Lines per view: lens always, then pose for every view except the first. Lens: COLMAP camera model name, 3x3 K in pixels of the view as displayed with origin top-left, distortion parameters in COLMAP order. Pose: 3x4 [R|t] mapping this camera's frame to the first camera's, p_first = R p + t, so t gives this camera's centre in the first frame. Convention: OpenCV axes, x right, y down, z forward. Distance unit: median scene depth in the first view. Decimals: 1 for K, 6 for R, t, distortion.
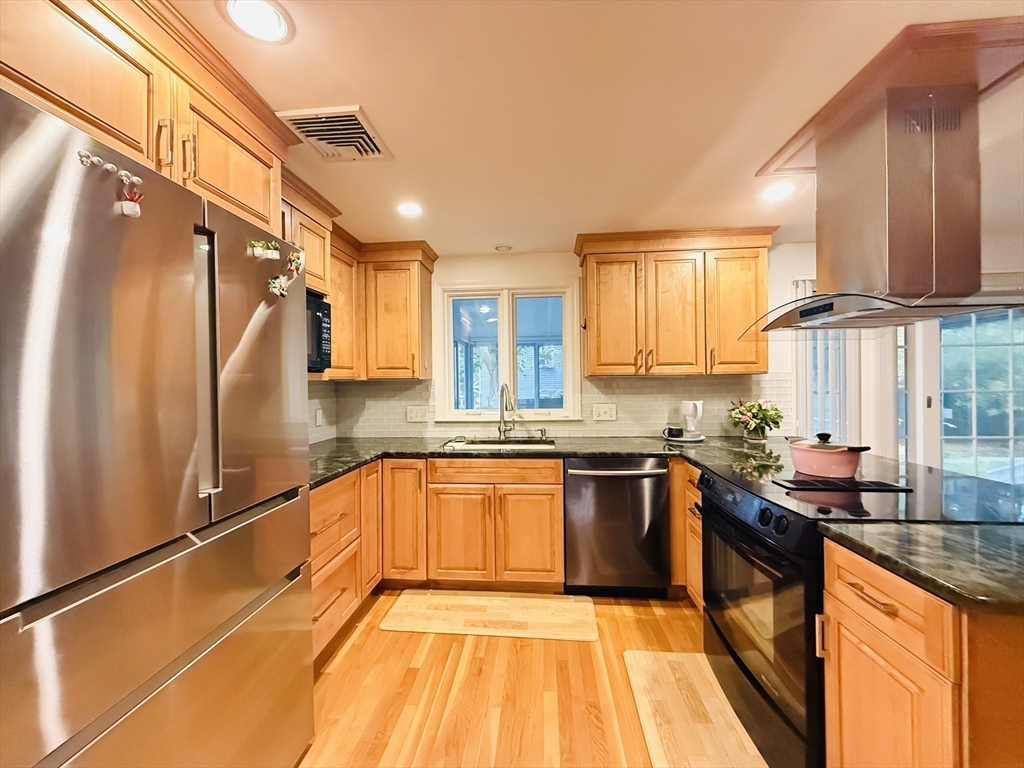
lens RADIAL K [[407.6, 0, 512.0], [0, 407.6, 384.0], [0, 0, 1]] dist [0.000586, -0.000114]
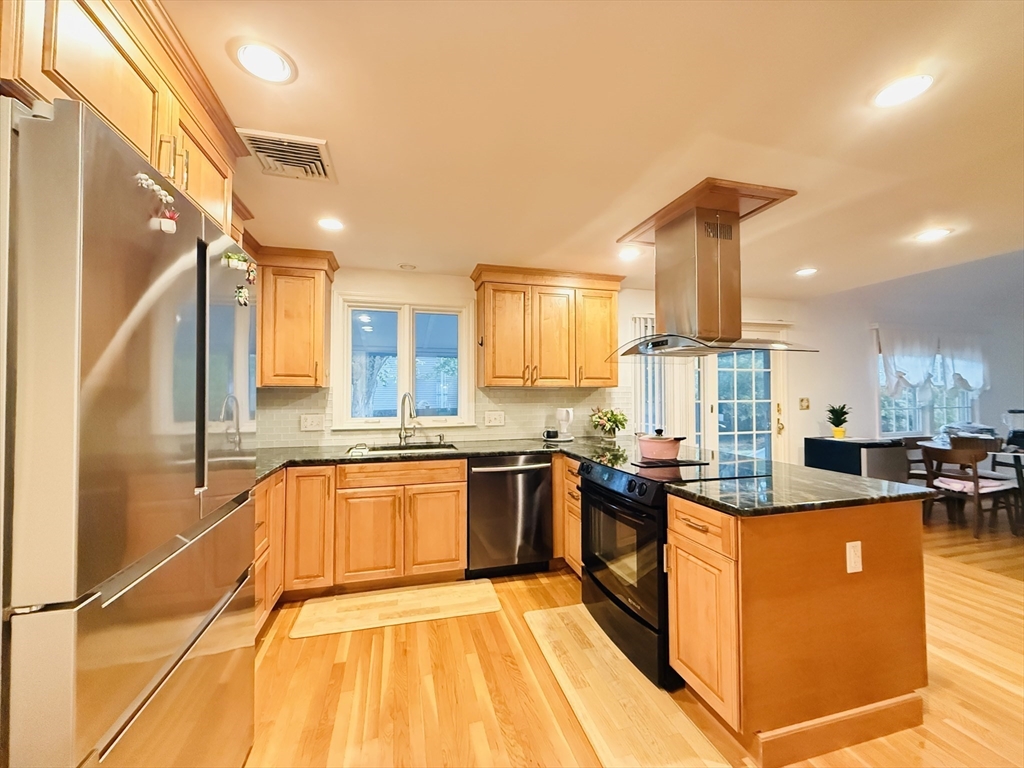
lens RADIAL K [[409.0, 0, 512.0], [0, 409.0, 384.0], [0, 0, 1]] dist [0.001315, 0.000122]
pose [[0.937835, 0.018089, 0.346610, -0.157709], [-0.008299, 0.999524, -0.029707, 0.007138], [-0.346982, 0.024983, 0.937539, -0.121721]]
